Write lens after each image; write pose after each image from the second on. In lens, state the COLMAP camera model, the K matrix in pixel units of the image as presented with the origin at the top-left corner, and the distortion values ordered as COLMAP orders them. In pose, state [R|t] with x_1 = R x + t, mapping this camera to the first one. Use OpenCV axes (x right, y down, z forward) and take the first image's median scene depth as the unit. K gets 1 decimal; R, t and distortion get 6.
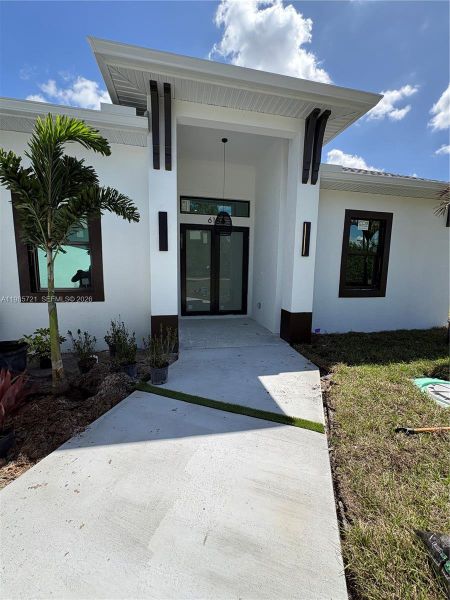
lens RADIAL K [[239.6, 0, 225.0], [0, 239.6, 300.0], [0, 0, 1]] dist [-0.001568, -0.000058]
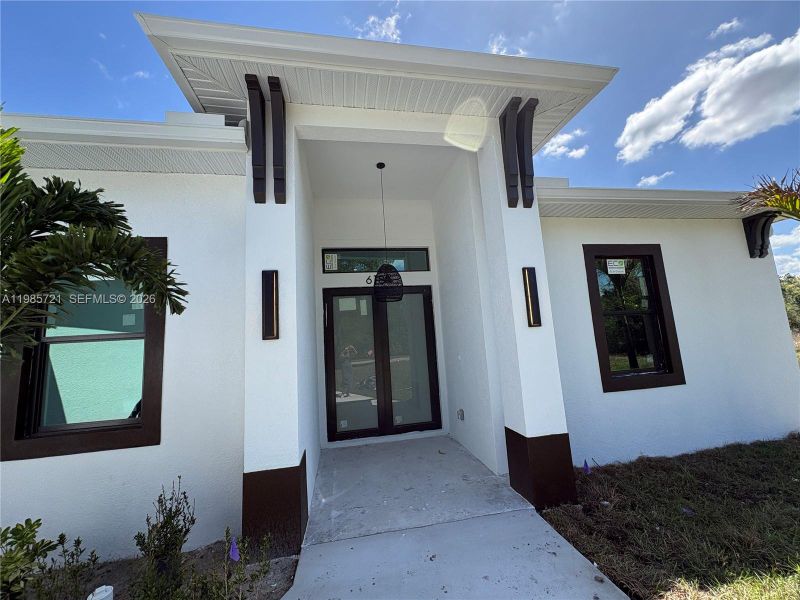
lens RADIAL K [[319.5, 0, 398.2], [0, 319.5, 300.0], [0, 0, 1]] dist [-0.001568, -0.000058]
pose [[0.996599, -0.079835, -0.020409, 0.037483], [0.071793, 0.962797, -0.260514, -0.065579], [0.040448, 0.258163, 0.965254, 0.239434]]
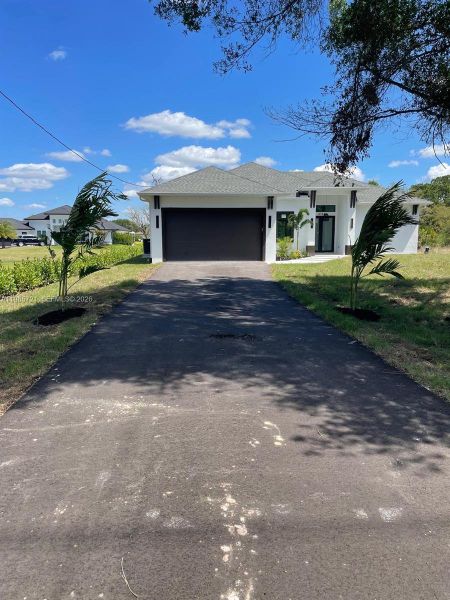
lens RADIAL K [[427.1, 0, 225.0], [0, 427.1, 300.0], [0, 0, 1]] dist [0.092205, 0.000055]
pose [[0.988042, 0.004572, -0.154116, -0.446647], [-0.002690, 0.999919, 0.012419, 0.690619], [0.154160, -0.011856, 0.987975, -4.832990]]
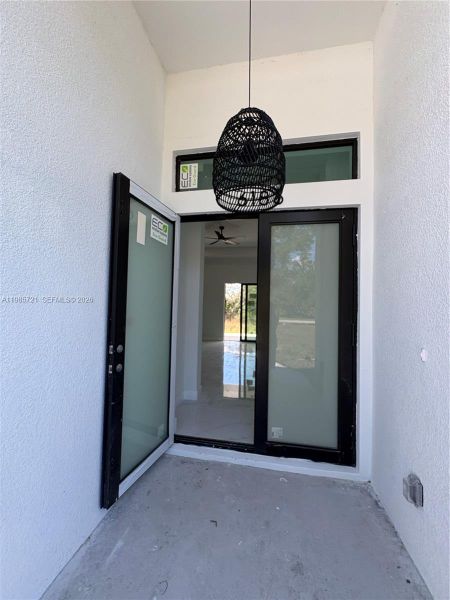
lens RADIAL K [[239.6, 0, 225.0], [0, 239.6, 300.0], [0, 0, 1]] dist [-0.001568, -0.000058]
pose [[0.920097, -0.005118, -0.391657, 0.080662], [-0.060977, 0.985852, -0.156132, -0.141760], [0.386915, 0.167539, 0.906768, 0.860214]]
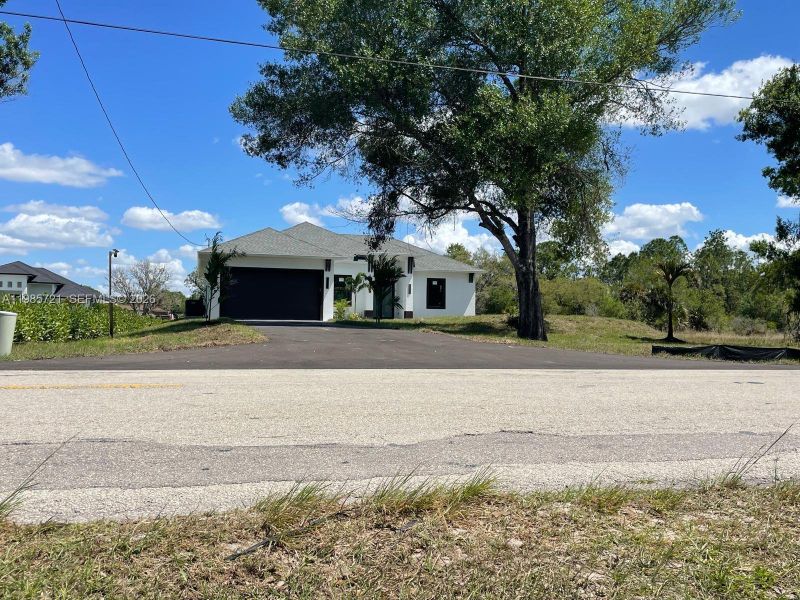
lens RADIAL K [[681.9, 0, 388.1], [0, 681.9, 300.3], [0, 0, 1]] dist [0.148830, -0.204651]
pose [[0.999179, 0.000495, 0.040522, -0.321769], [0.006001, 0.987098, -0.160005, 1.287952], [-0.040079, 0.160117, 0.986284, -7.569138]]
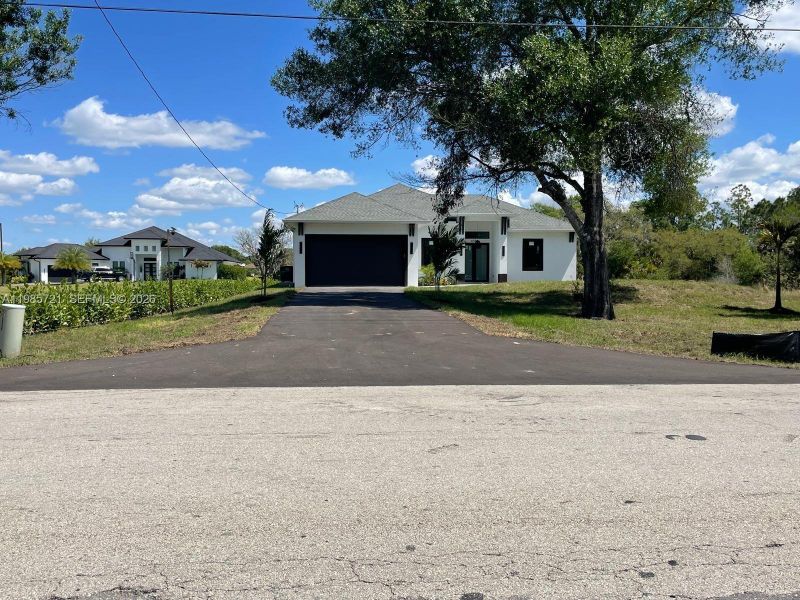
lens RADIAL K [[681.9, 0, 388.1], [0, 681.9, 300.3], [0, 0, 1]] dist [0.148830, -0.204651]
pose [[0.990191, -0.008976, -0.139429, 0.069609], [-0.004271, 0.995523, -0.094426, 1.153022], [0.139652, 0.094095, 0.985720, -7.393202]]
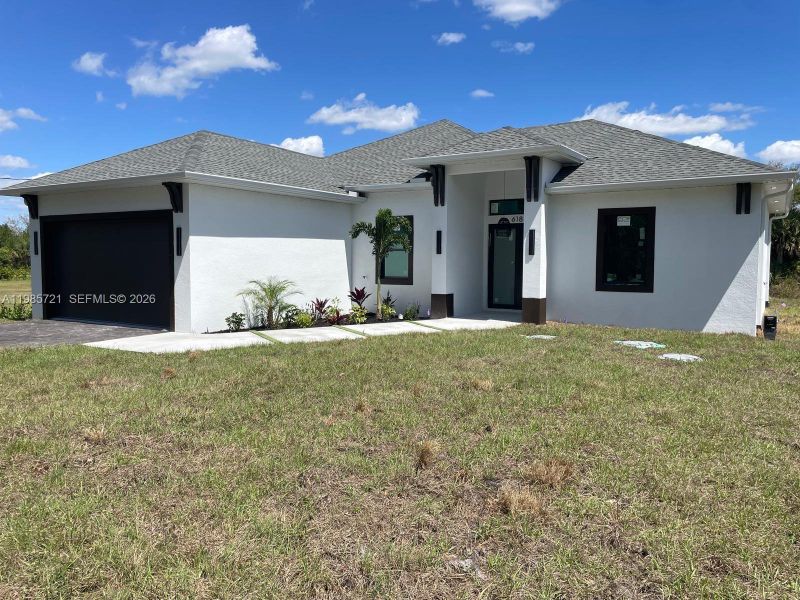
lens RADIAL K [[585.6, 0, 400.0], [0, 585.6, 300.0], [0, 0, 1]] dist [0.052236, -0.002190]
pose [[0.725270, 0.038159, -0.687406, 1.816425], [-0.082516, 0.996083, -0.031767, 0.202262], [0.683502, 0.079761, 0.725578, -1.614672]]
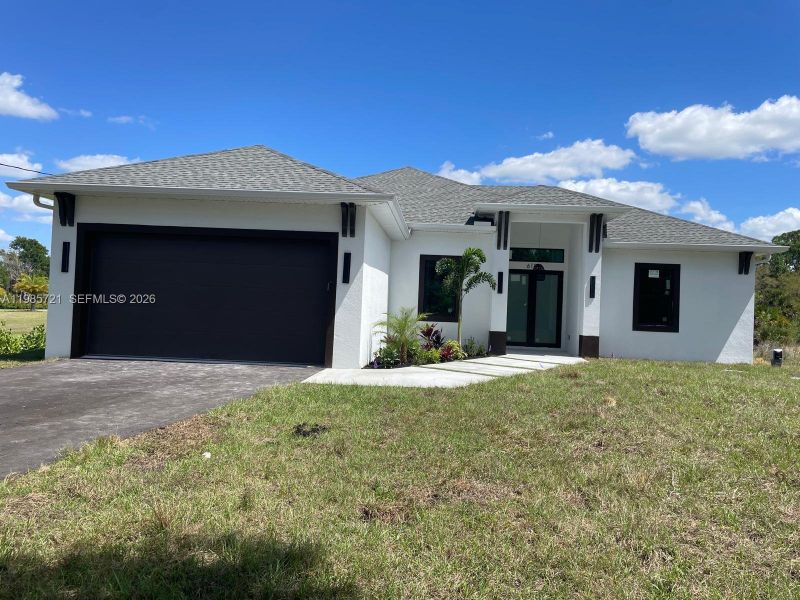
lens RADIAL K [[585.6, 0, 400.0], [0, 585.6, 300.0], [0, 0, 1]] dist [0.052236, -0.002190]
pose [[0.961483, 0.020537, -0.274098, 0.167869], [-0.061706, 0.987879, -0.142435, 0.387499], [0.267850, 0.153862, 0.951096, -2.550062]]
